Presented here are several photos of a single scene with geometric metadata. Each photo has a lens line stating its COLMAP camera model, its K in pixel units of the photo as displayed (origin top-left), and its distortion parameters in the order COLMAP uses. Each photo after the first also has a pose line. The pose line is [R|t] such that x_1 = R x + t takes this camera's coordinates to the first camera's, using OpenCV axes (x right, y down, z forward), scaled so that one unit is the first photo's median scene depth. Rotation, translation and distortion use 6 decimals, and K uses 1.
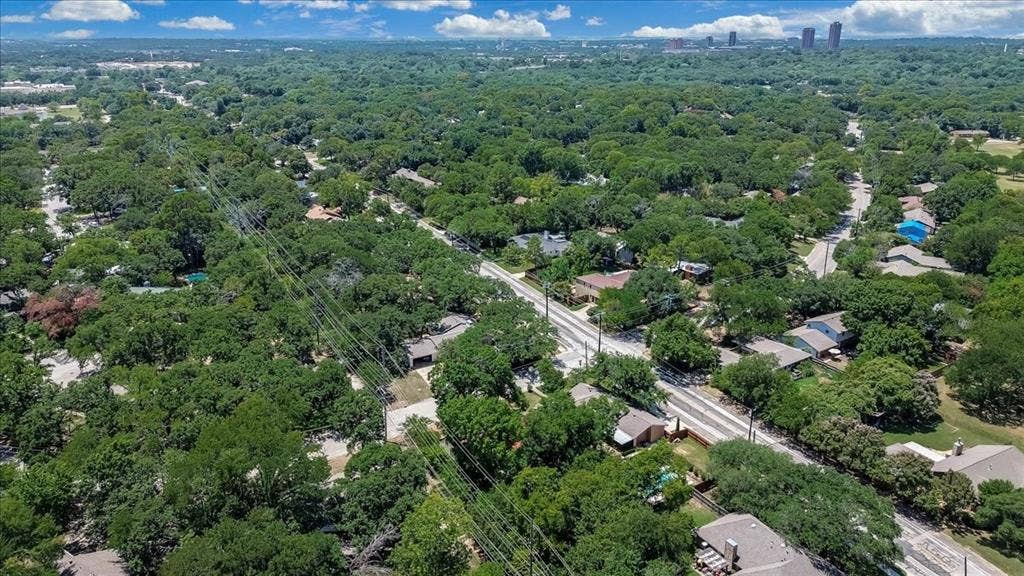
lens RADIAL K [[729.6, 0, 512.0], [0, 729.6, 288.0], [0, 0, 1]] dist [0.060269, -0.059936]
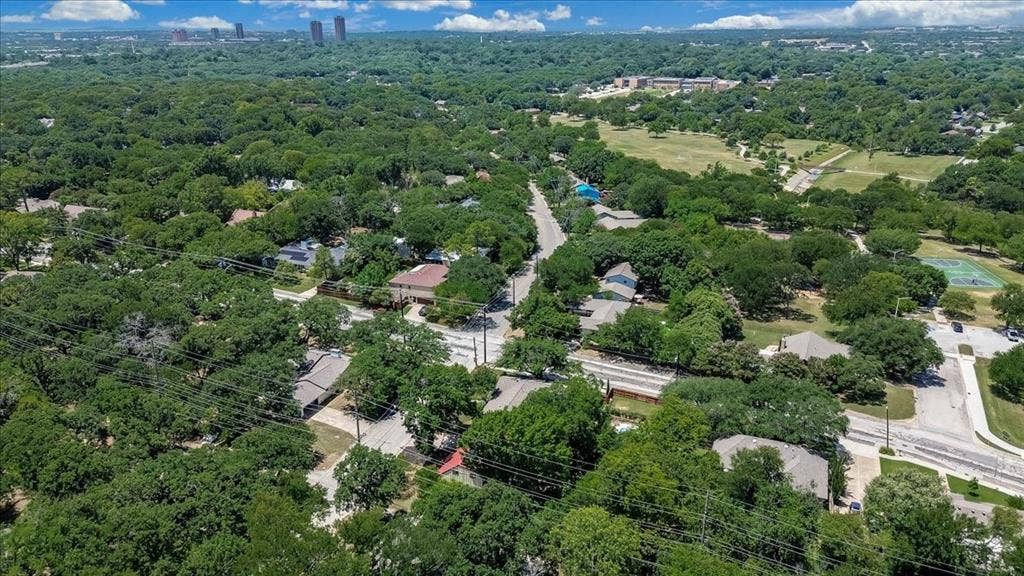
lens RADIAL K [[729.6, 0, 512.0], [0, 729.6, 288.0], [0, 0, 1]] dist [0.060269, -0.059936]
pose [[0.804016, -0.201311, 0.559493, -0.336103], [0.196025, 0.978081, 0.070226, -0.044121], [-0.561367, 0.053212, 0.825854, 0.125495]]
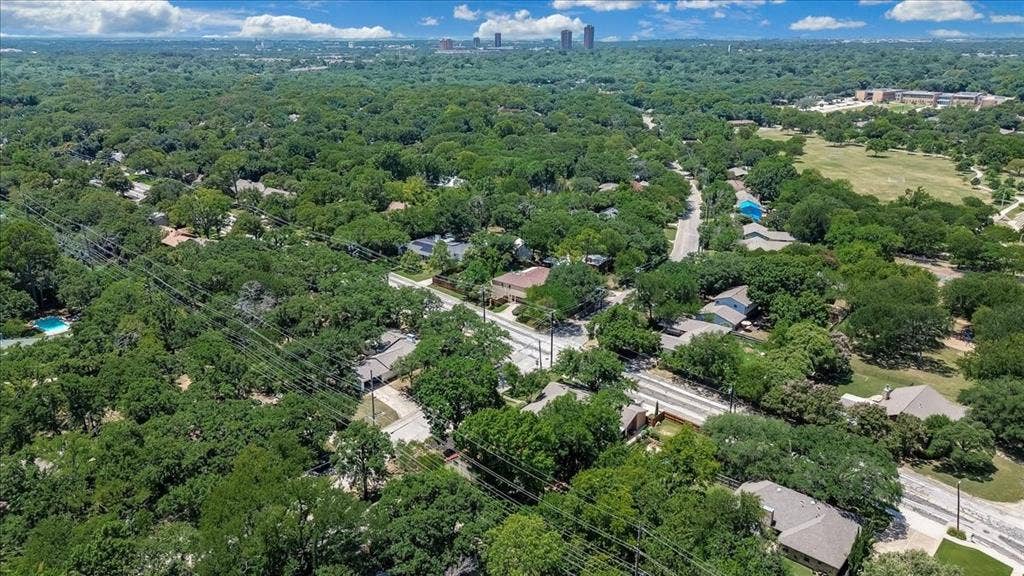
lens RADIAL K [[729.6, 0, 512.0], [0, 729.6, 288.0], [0, 0, 1]] dist [0.060269, -0.059936]
pose [[0.953141, -0.098587, 0.286012, -0.181027], [0.098853, 0.995010, 0.013546, -0.013846], [-0.285921, 0.015362, 0.958130, 0.041151]]
